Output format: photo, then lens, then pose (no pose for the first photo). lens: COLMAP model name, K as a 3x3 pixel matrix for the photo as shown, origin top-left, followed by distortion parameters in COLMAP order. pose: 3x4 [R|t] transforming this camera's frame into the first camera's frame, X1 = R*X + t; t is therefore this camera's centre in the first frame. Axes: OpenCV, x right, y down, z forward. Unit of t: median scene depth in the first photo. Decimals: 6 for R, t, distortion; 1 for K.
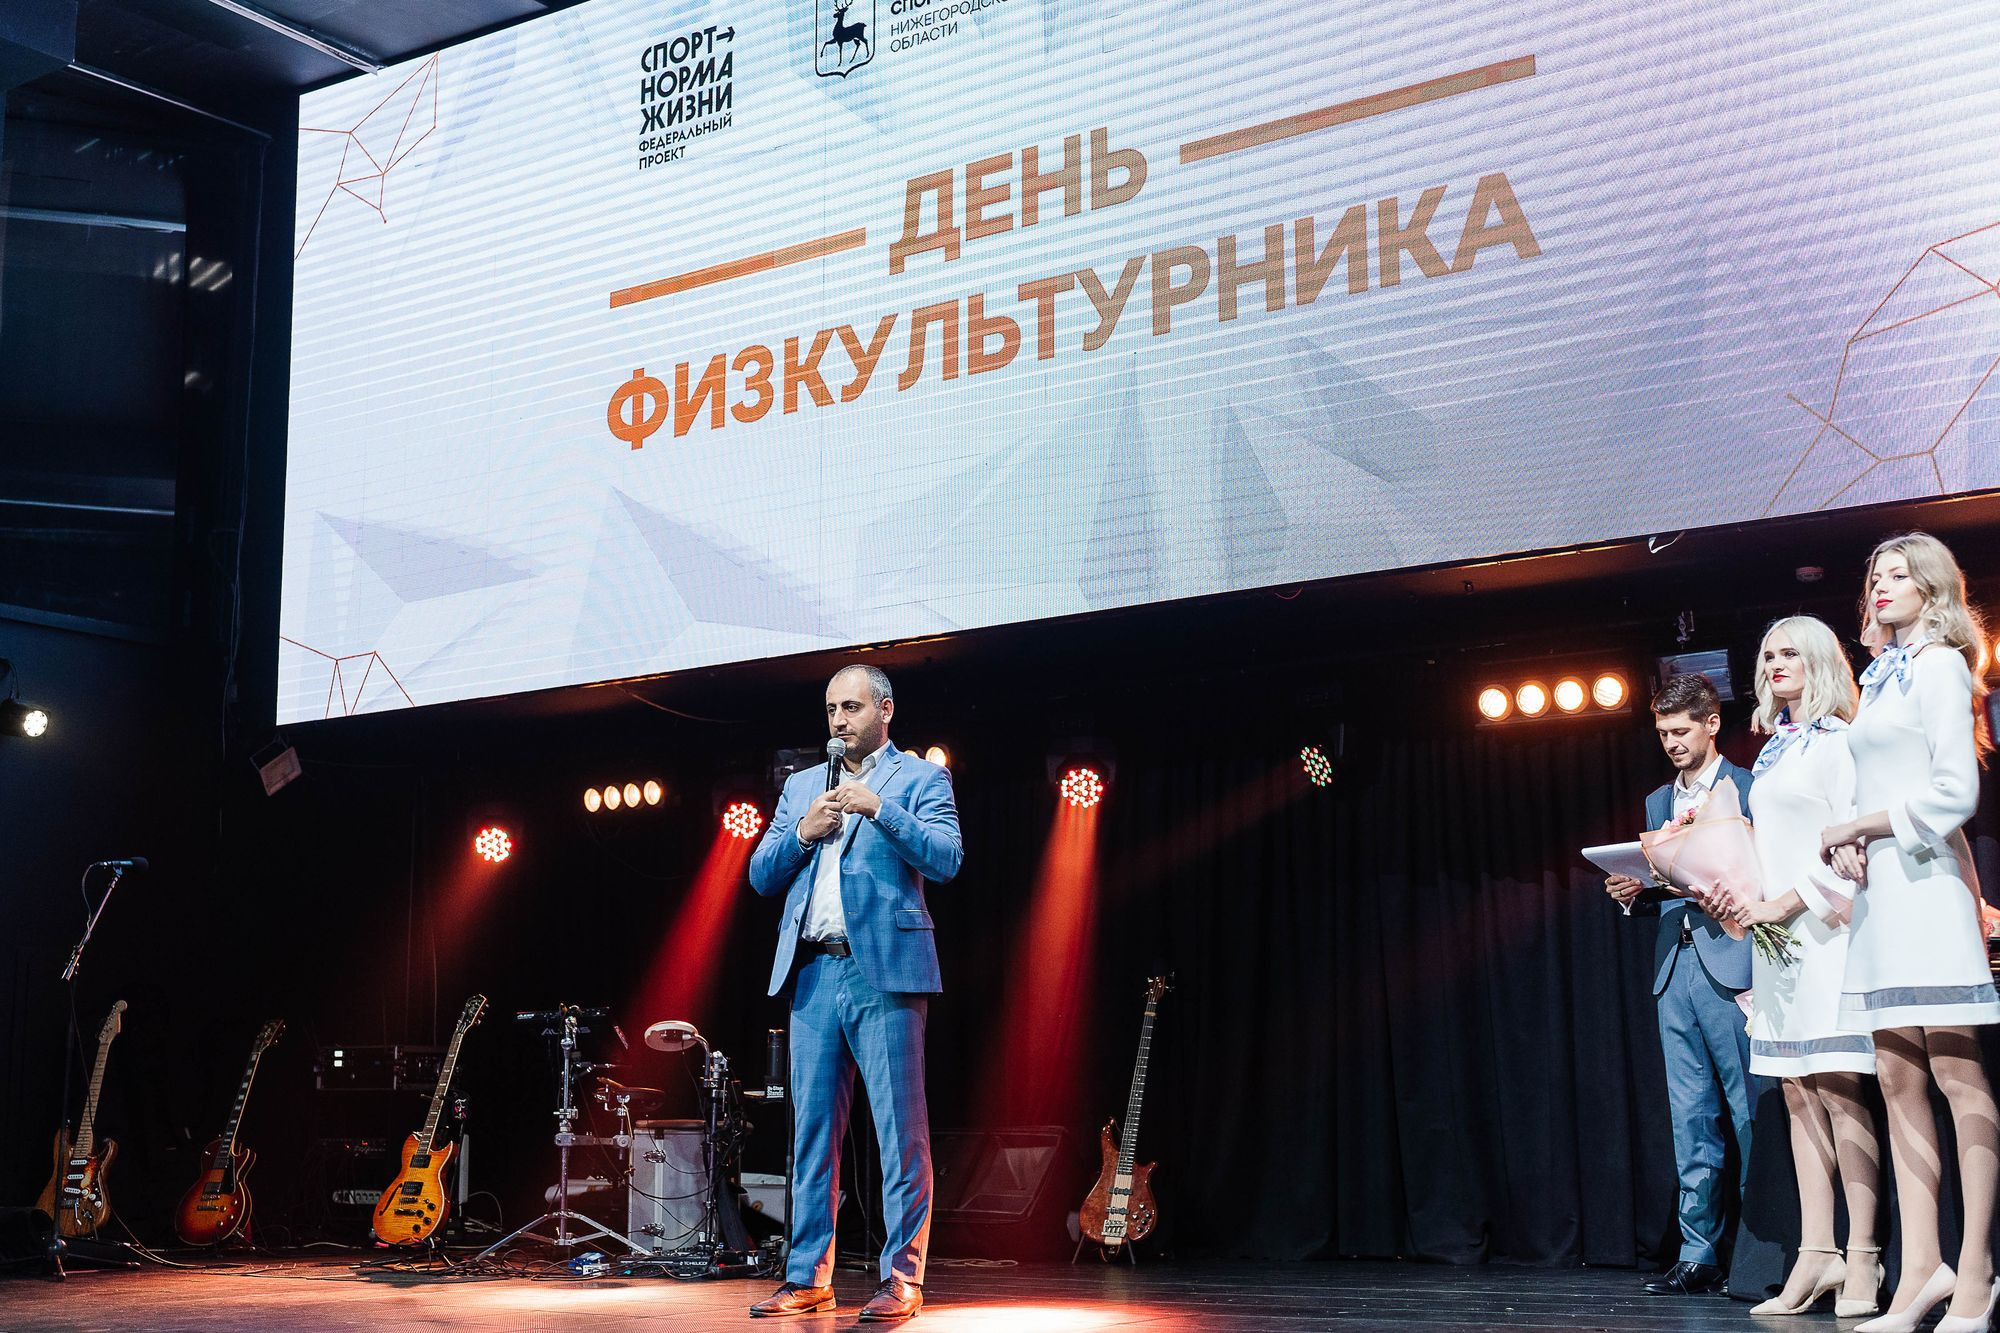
lens RADIAL K [[2494.4, 0, 996.6], [0, 2494.4, 625.8], [0, 0, 1]] dist [-0.021672, -0.003888]
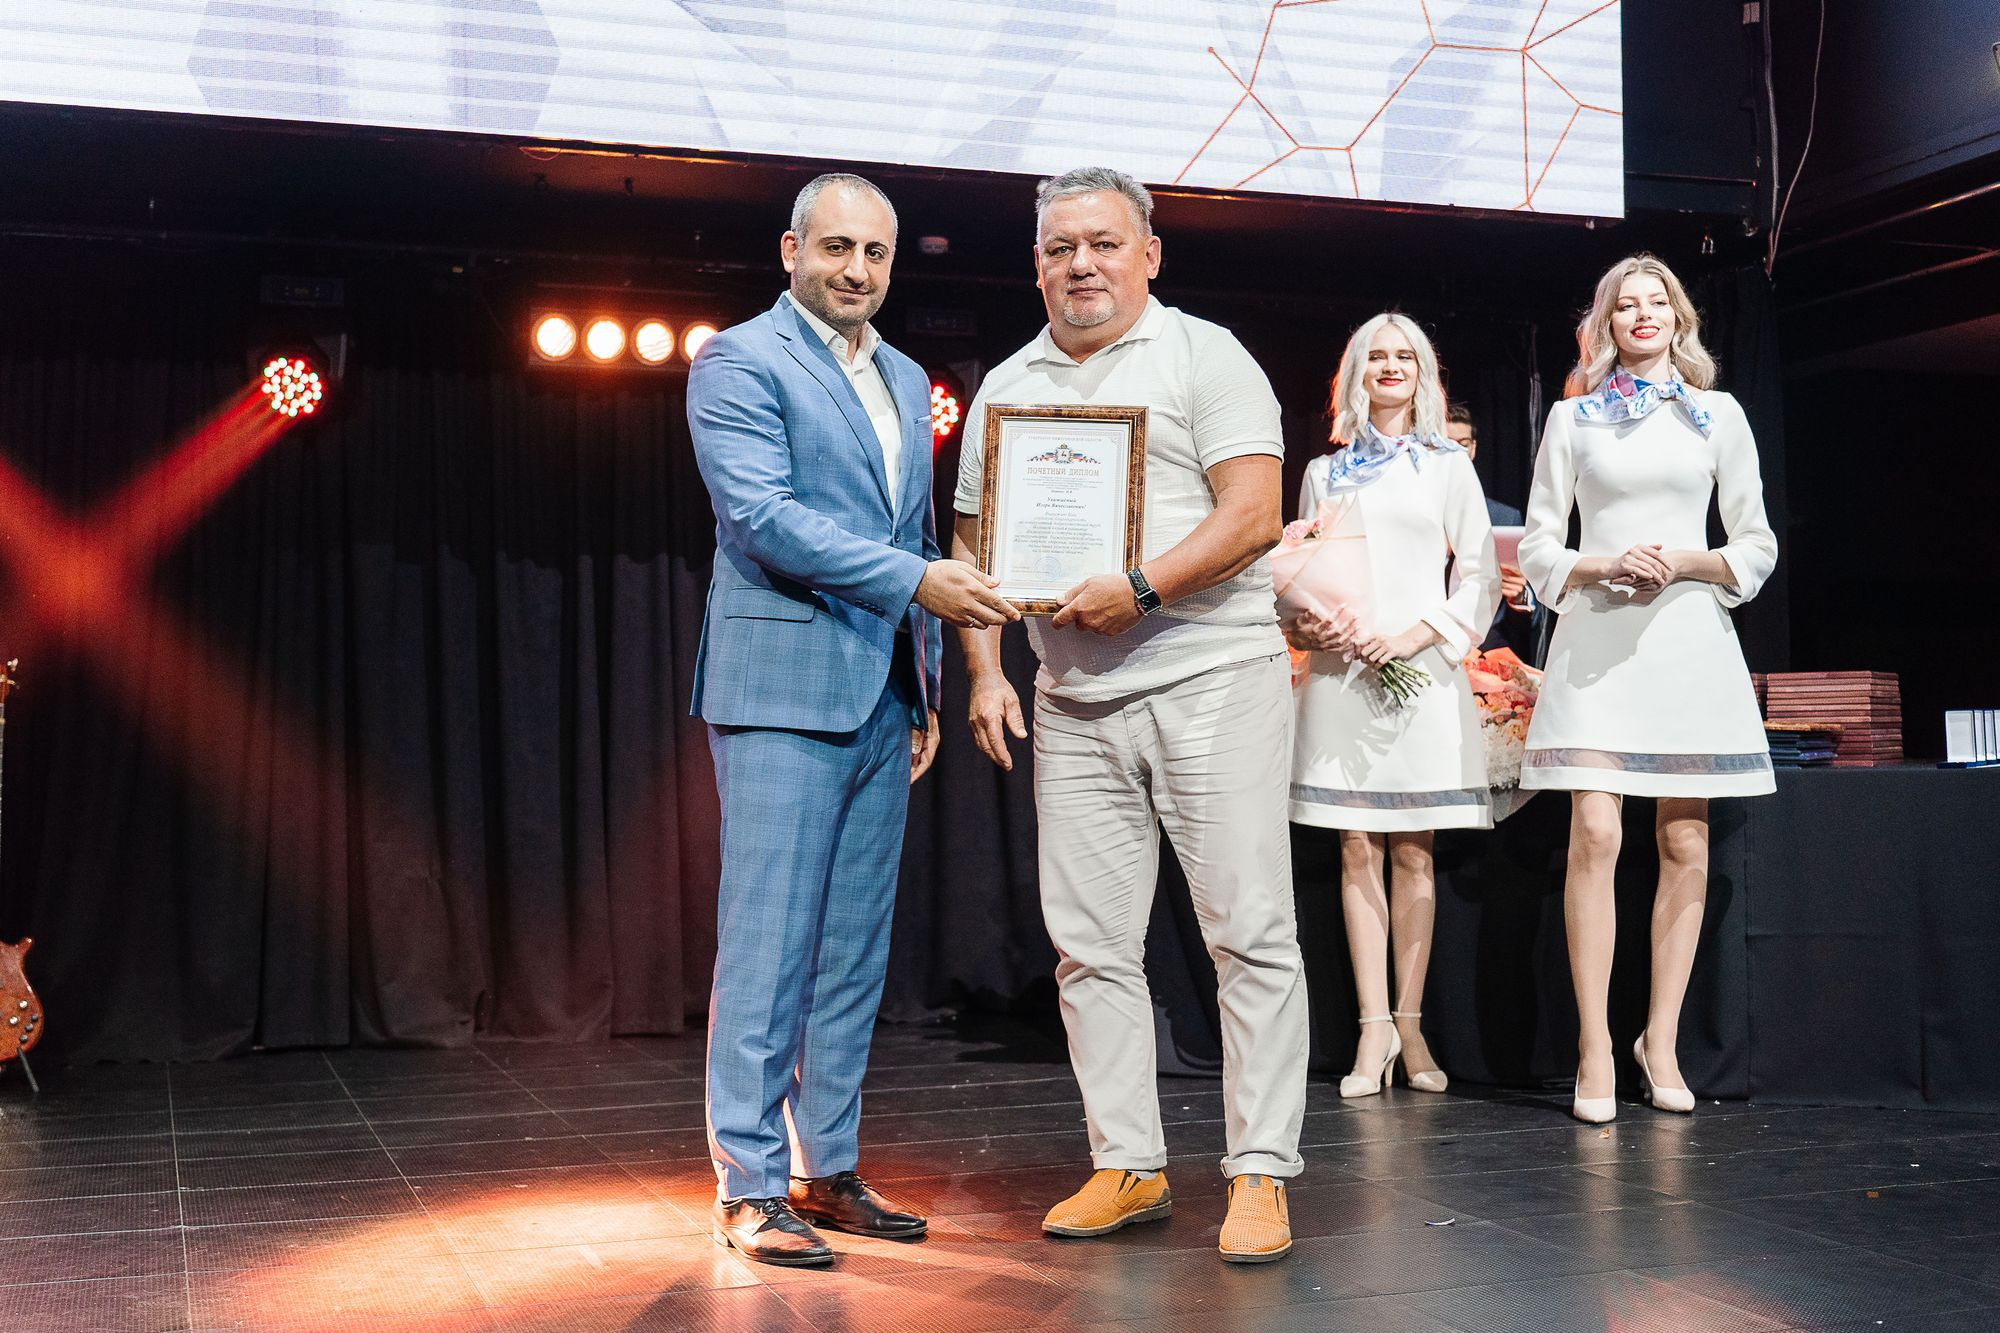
lens RADIAL K [[2445.3, 0, 1000.0], [0, 2445.3, 666.5], [0, 0, 1]] dist [-0.005774, -0.025210]
pose [[0.593236, 0.027257, 0.804567, -0.327372], [-0.147933, 0.986098, 0.075669, 0.054042], [-0.791320, -0.163912, 0.589021, 0.424300]]
